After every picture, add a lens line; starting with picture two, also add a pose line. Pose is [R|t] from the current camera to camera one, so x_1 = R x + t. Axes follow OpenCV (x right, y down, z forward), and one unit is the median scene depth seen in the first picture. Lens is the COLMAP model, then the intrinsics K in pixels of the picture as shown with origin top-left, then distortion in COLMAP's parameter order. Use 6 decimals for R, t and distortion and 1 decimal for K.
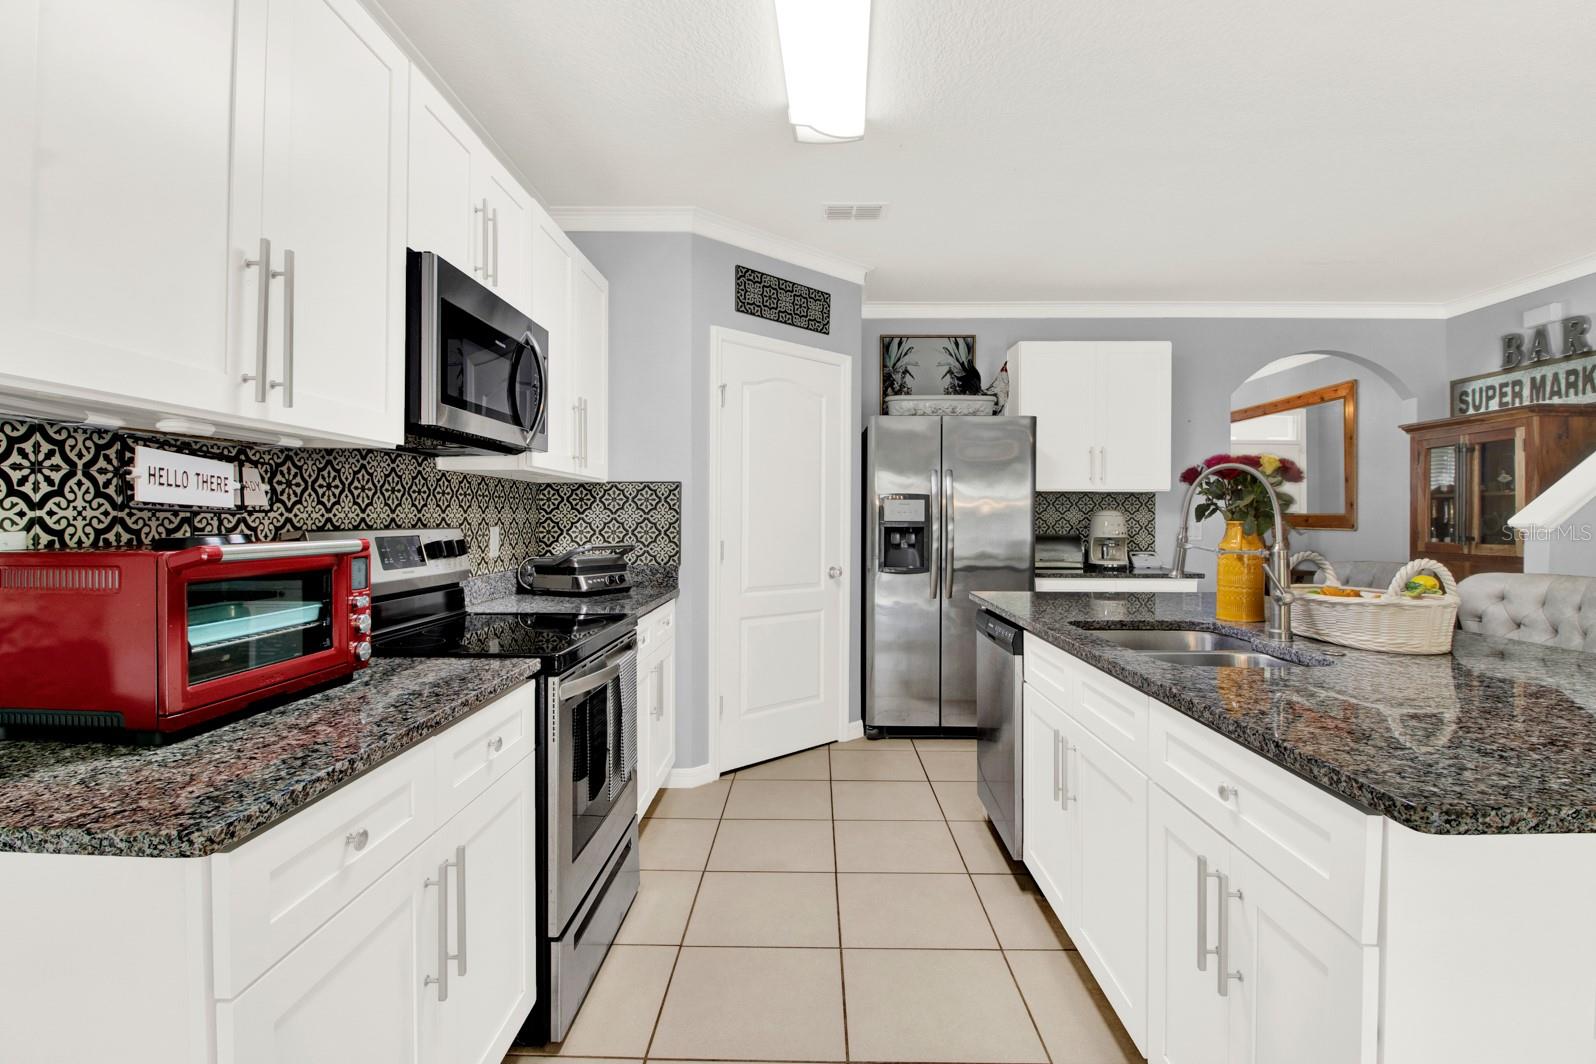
lens RADIAL K [[742.3, 0, 793.8], [0, 742.3, 518.7], [0, 0, 1]] dist [-0.035904, 0.000127]
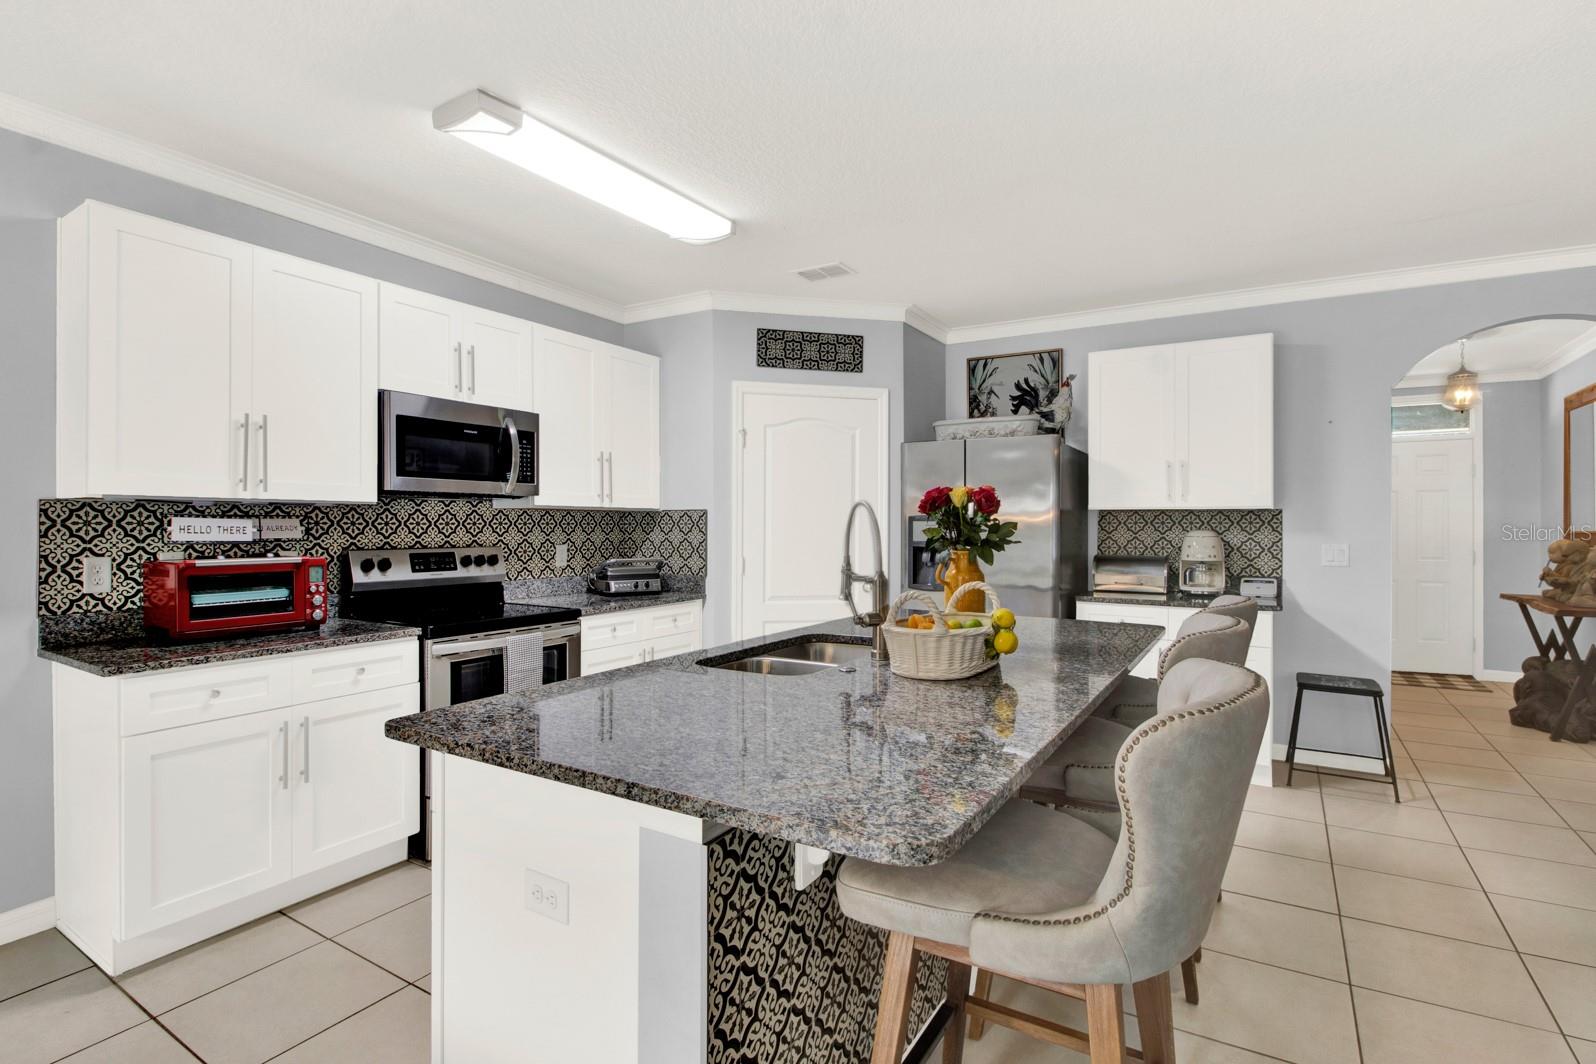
lens RADIAL K [[742.3, 0, 793.8], [0, 742.3, 518.7], [0, 0, 1]] dist [-0.035904, 0.000127]
pose [[0.868083, -0.006439, -0.496377, 0.596155], [0.000736, 0.999931, -0.011684, -0.019503], [0.496418, 0.009778, 0.868028, -0.016694]]
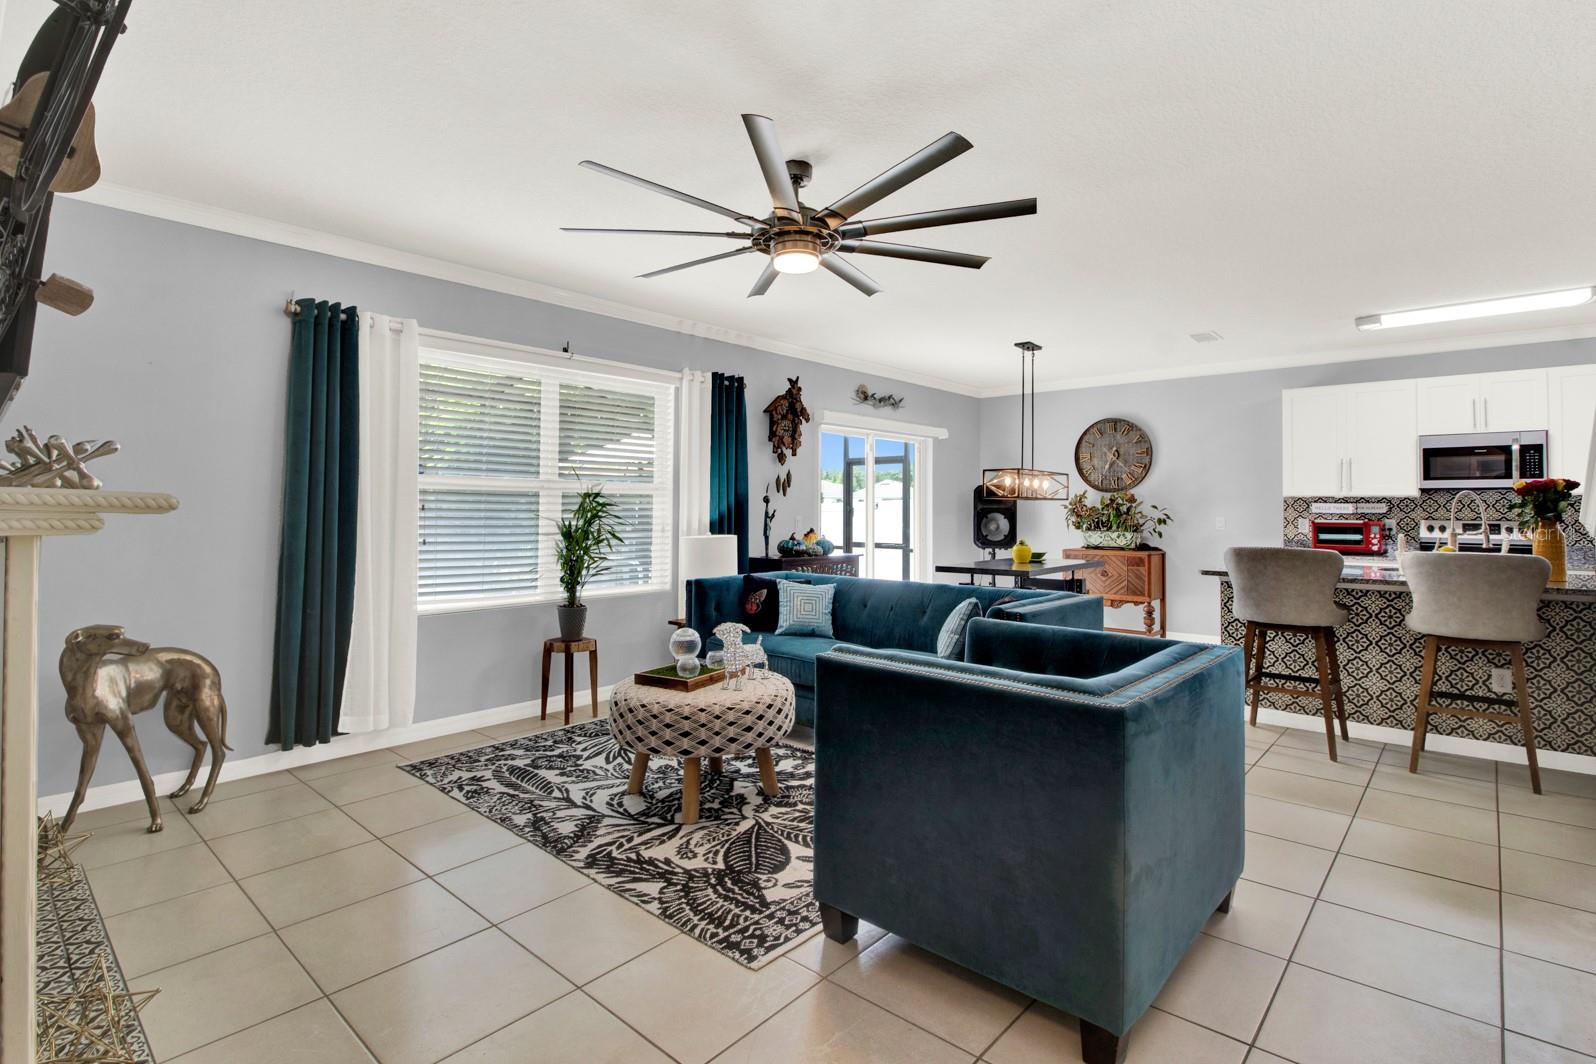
lens RADIAL K [[772.6, 0, 787.0], [0, 772.6, 496.0], [0, 0, 1]] dist [-0.017934, -0.000642]
pose [[-0.648885, -0.015001, -0.760738, 2.000010], [-0.005460, 0.999872, -0.015059, -0.012130], [0.760867, -0.005618, -0.648884, 0.528121]]
